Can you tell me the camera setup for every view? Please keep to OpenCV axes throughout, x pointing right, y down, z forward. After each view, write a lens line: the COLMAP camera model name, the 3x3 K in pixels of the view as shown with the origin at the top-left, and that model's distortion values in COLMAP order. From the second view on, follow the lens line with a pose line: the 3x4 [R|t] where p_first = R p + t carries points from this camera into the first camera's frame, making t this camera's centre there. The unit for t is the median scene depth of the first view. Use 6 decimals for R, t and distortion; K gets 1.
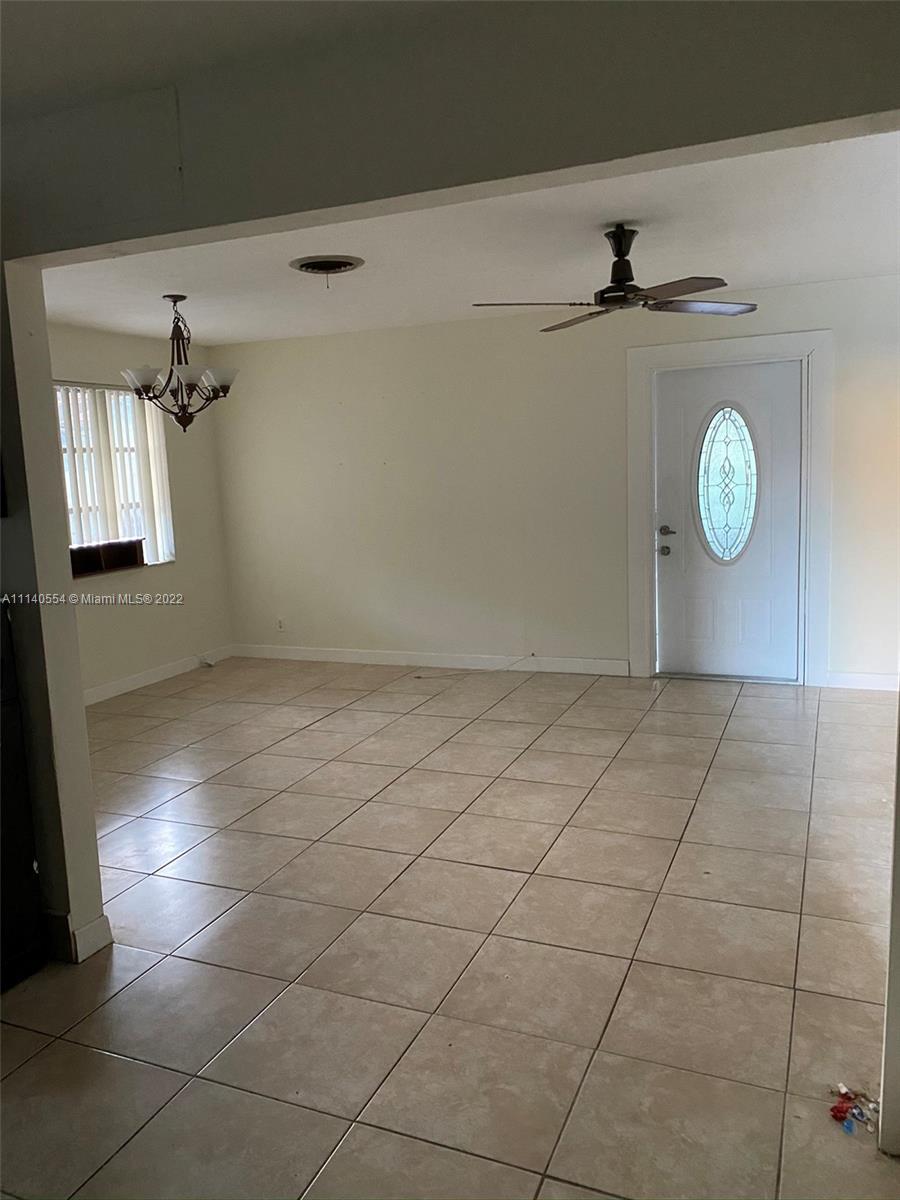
lens RADIAL K [[933.5, 0, 457.1], [0, 933.5, 603.5], [0, 0, 1]] dist [0.028127, -0.005671]
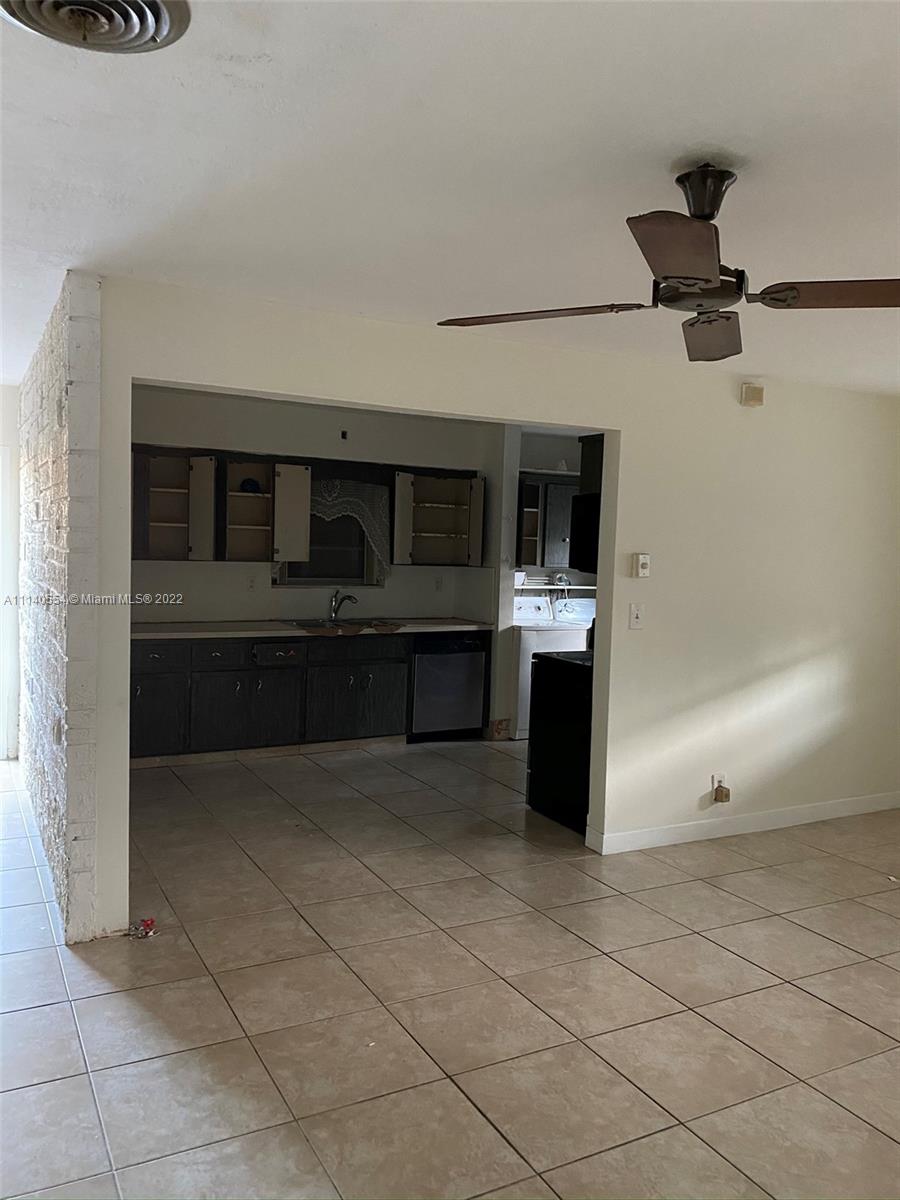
lens RADIAL K [[933.5, 0, 457.1], [0, 933.5, 603.5], [0, 0, 1]] dist [0.028127, -0.005671]
pose [[-0.631926, 0.069035, -0.771948, 0.956379], [-0.127225, 0.973273, 0.191188, -0.311642], [0.764515, 0.219028, -0.606254, 1.679020]]
